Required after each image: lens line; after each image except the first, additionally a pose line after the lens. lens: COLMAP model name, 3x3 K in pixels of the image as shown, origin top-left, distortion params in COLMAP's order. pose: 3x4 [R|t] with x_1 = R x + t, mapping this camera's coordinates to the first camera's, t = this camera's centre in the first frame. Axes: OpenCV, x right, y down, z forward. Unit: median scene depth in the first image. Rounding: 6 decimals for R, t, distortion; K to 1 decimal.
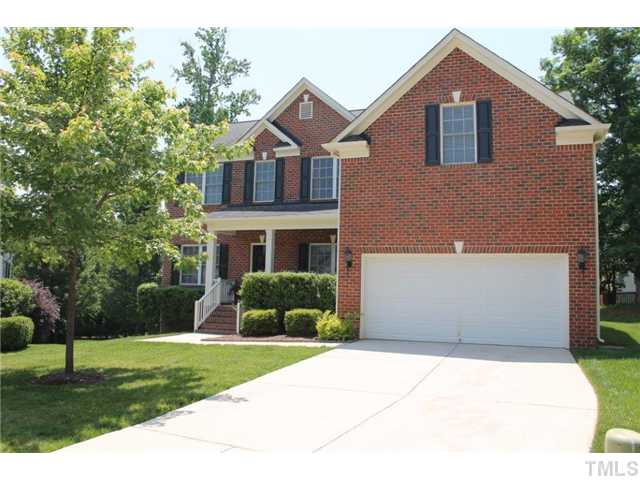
lens RADIAL K [[524.1, 0, 320.0], [0, 524.1, 240.0], [0, 0, 1]] dist [-0.180889, 0.159700]
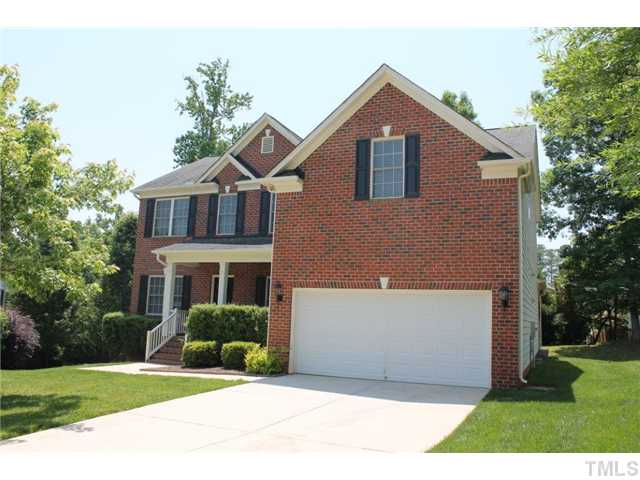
lens RADIAL K [[524.1, 0, 320.0], [0, 524.1, 240.0], [0, 0, 1]] dist [-0.180889, 0.159700]
pose [[0.998893, 0.008456, -0.046282, 0.160816], [-0.011184, 0.998195, -0.059010, -0.006189], [0.045699, 0.059462, 0.997184, -0.001168]]
